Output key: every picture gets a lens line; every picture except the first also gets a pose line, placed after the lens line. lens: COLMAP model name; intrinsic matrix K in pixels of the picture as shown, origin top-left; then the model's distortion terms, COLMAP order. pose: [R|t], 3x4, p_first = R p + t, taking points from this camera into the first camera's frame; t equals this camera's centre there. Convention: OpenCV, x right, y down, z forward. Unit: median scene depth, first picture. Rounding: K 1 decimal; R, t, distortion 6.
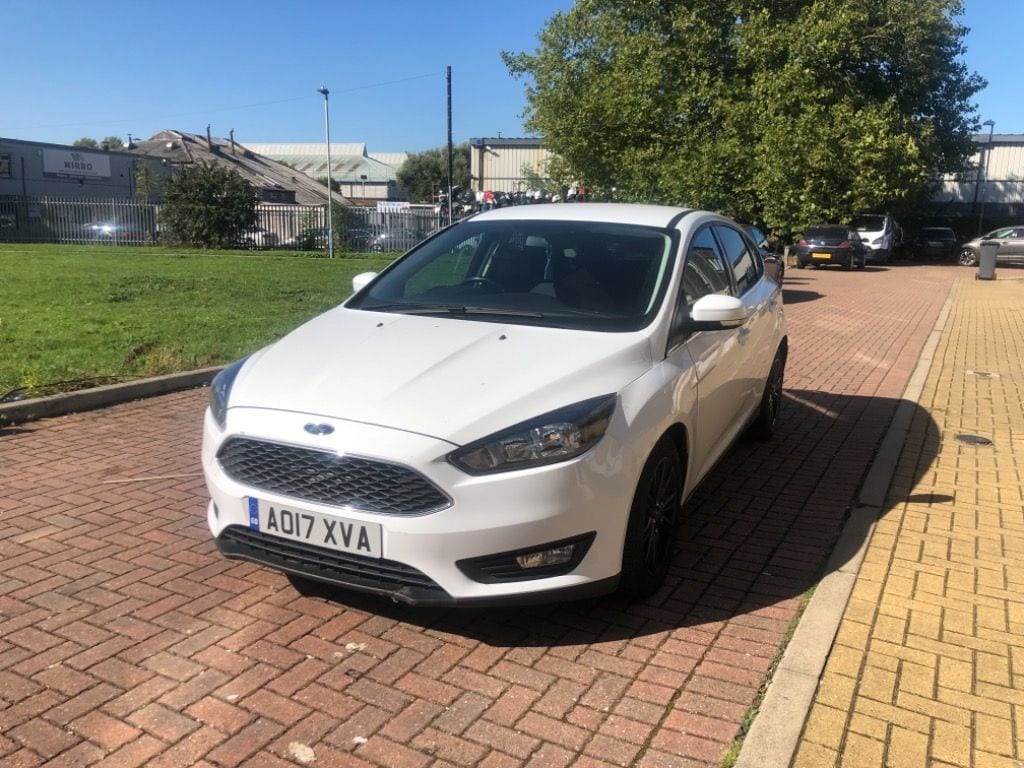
lens RADIAL K [[844.2, 0, 513.6], [0, 844.2, 370.4], [0, 0, 1]] dist [0.003060, 0.004416]
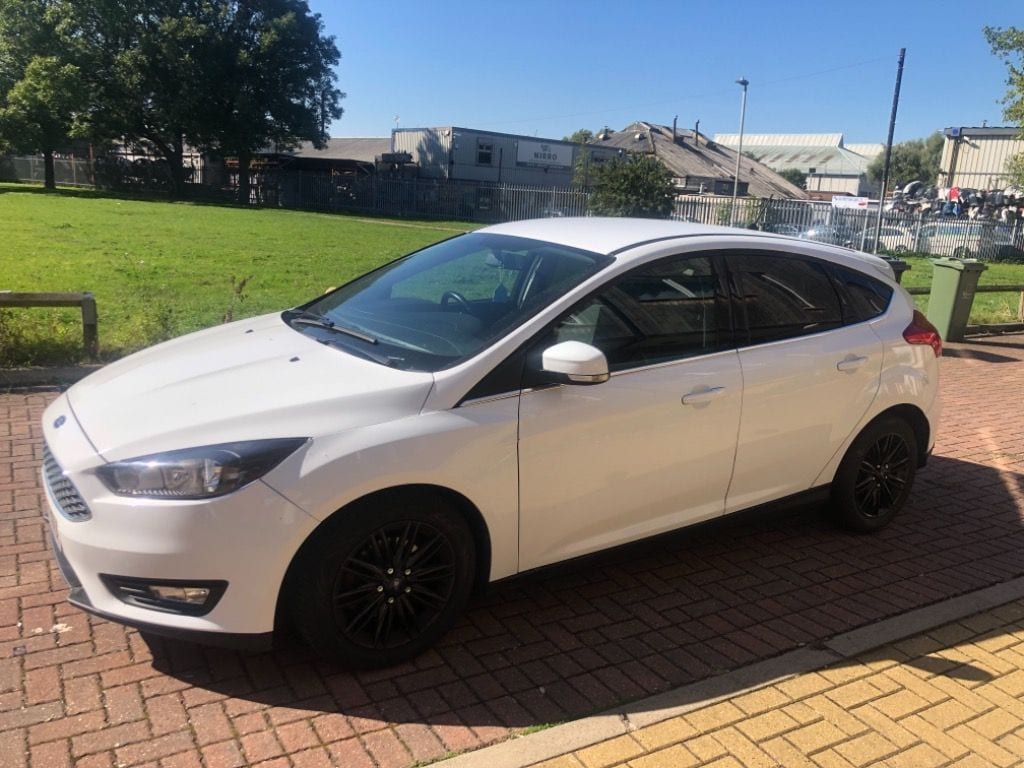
lens RADIAL K [[844.2, 0, 513.6], [0, 844.2, 370.4], [0, 0, 1]] dist [0.003060, 0.004416]
pose [[0.857817, 0.134696, -0.495991, 0.062509], [-0.129199, 0.990572, 0.045558, -0.009579], [0.497451, 0.025001, 0.867132, 0.026783]]
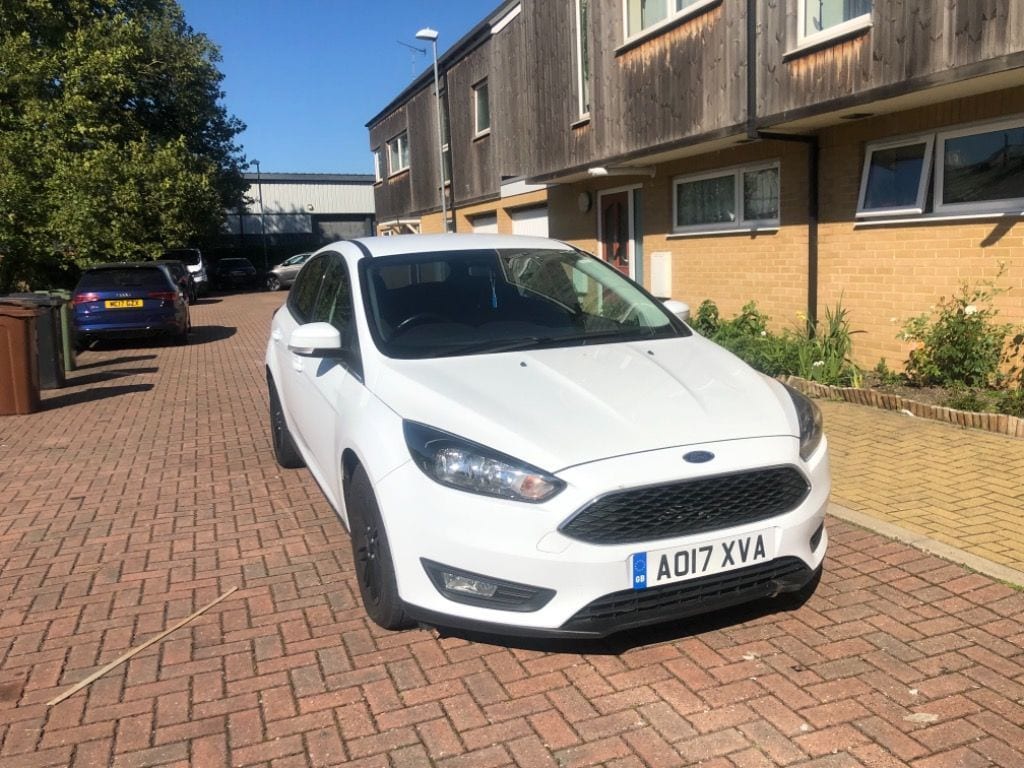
lens RADIAL K [[844.7, 0, 512.0], [0, 844.7, 384.0], [0, 0, 1]] dist [0.008174, 0.002733]
pose [[0.658956, -0.170659, 0.732566, -0.084213], [0.189918, 0.980115, 0.057493, -0.008789], [-0.727811, 0.101242, 0.678264, 0.037452]]
